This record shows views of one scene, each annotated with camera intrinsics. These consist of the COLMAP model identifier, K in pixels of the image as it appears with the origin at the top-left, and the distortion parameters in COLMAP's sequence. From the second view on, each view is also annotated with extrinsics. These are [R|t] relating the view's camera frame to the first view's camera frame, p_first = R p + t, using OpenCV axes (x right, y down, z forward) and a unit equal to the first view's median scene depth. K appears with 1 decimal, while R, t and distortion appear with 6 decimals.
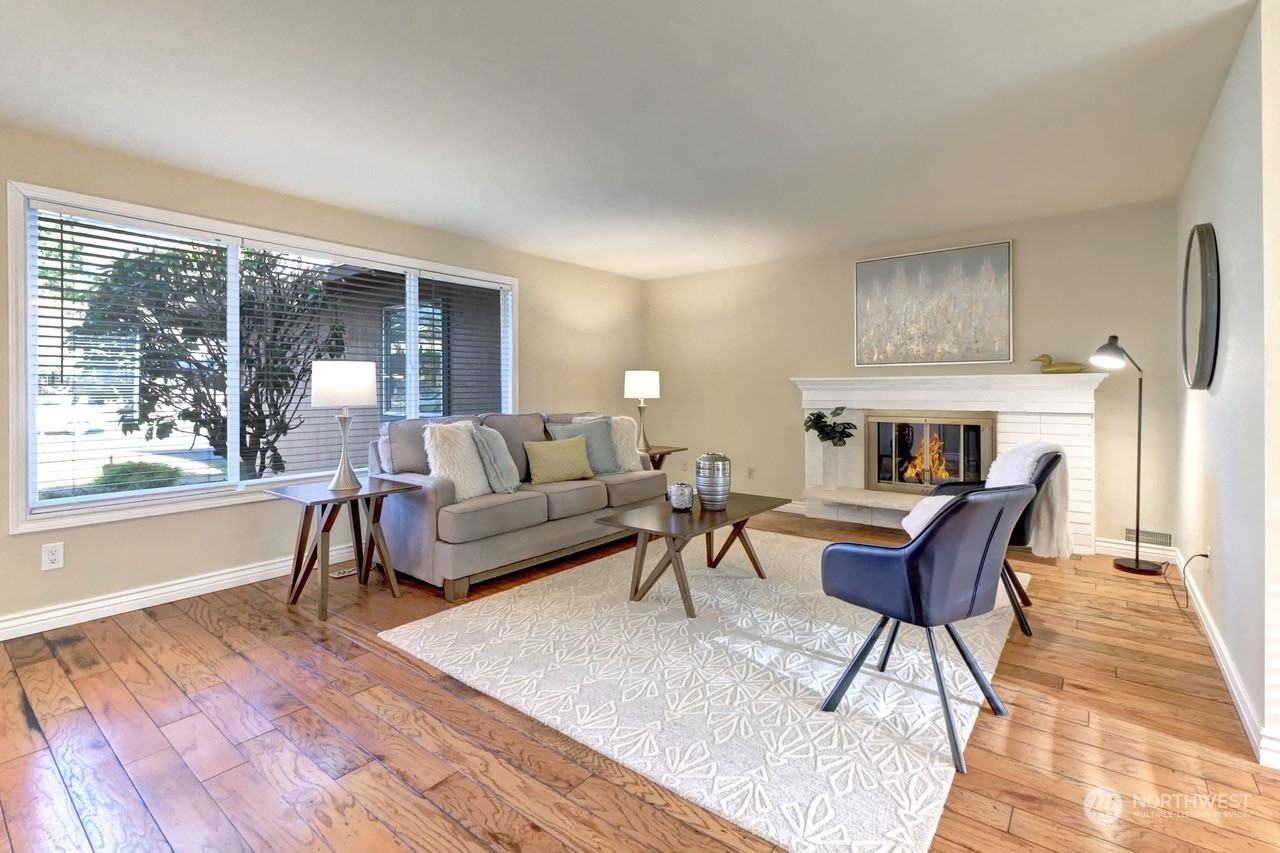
lens RADIAL K [[566.8, 0, 643.8], [0, 566.8, 400.0], [0, 0, 1]] dist [0.001079, 0.000064]
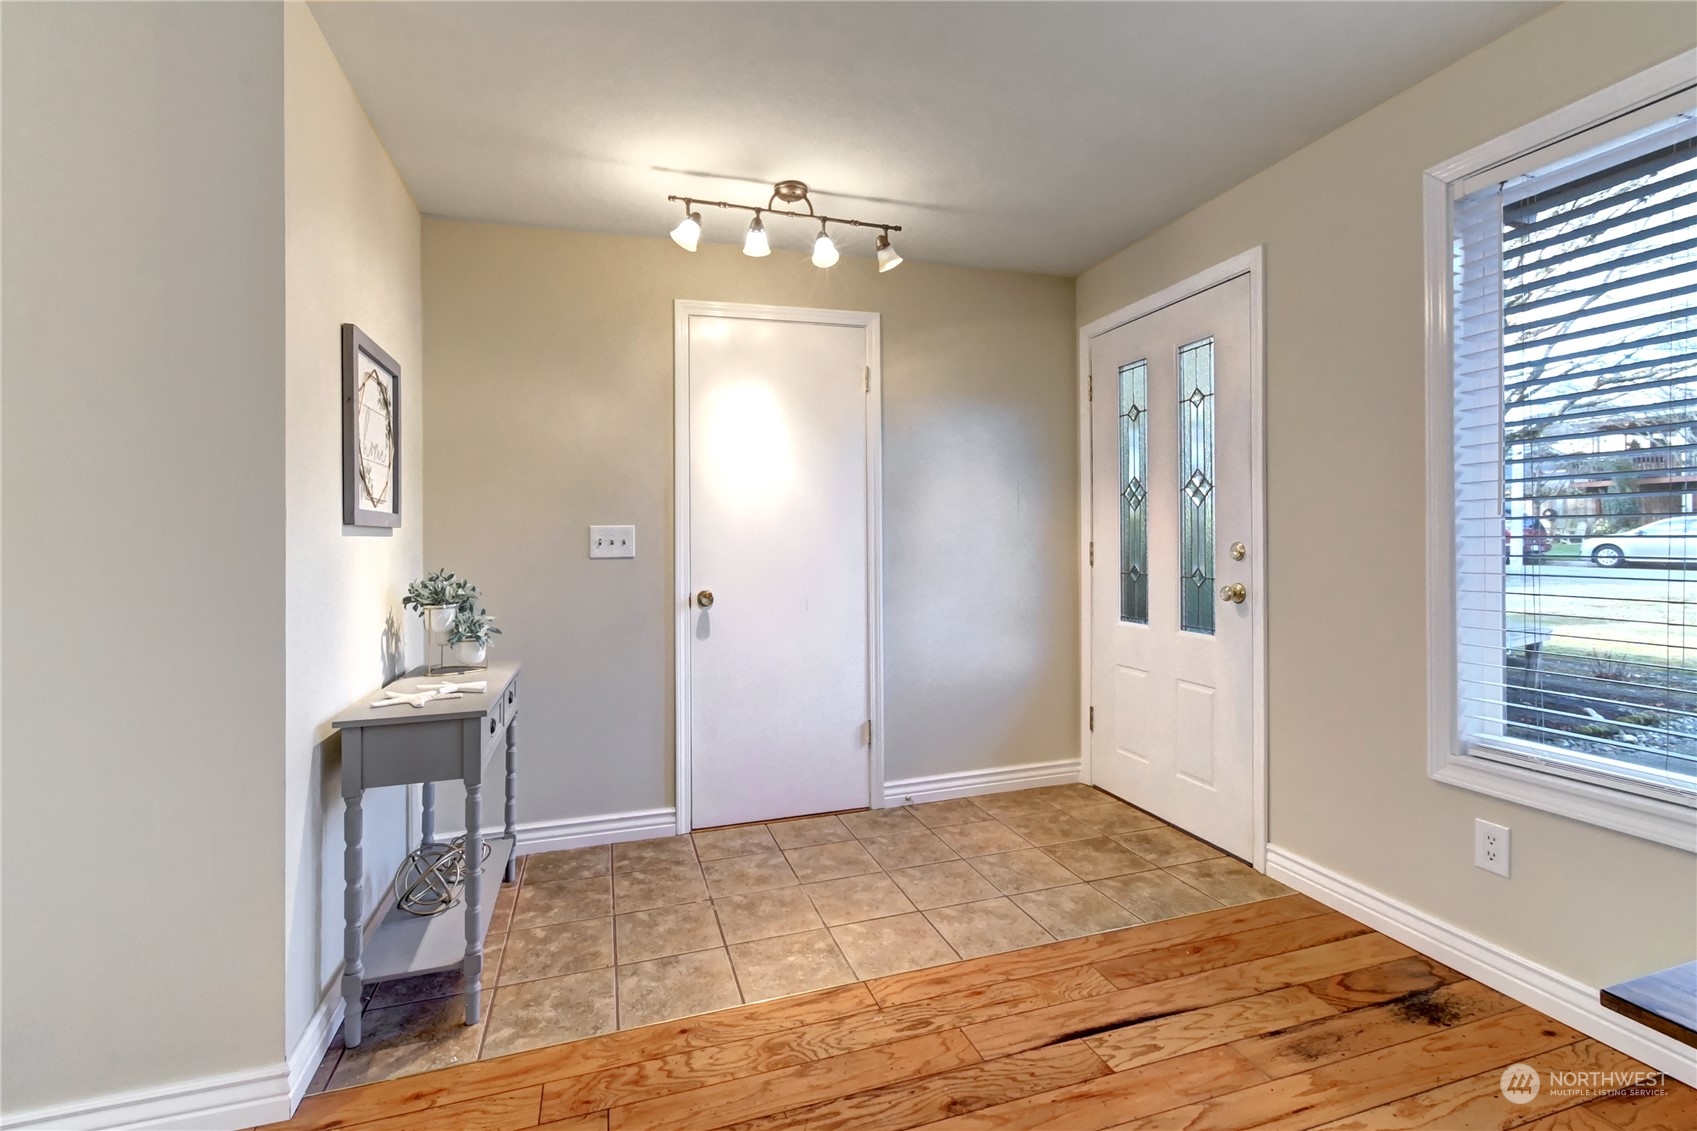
lens RADIAL K [[751.4, 0, 853.5], [0, 751.4, 530.4], [0, 0, 1]] dist [0.001079, 0.000064]
pose [[-0.559652, 0.001303, -0.828727, -0.166201], [-0.000899, 0.999997, 0.002179, -0.020092], [0.828728, 0.001965, -0.559649, 1.065137]]
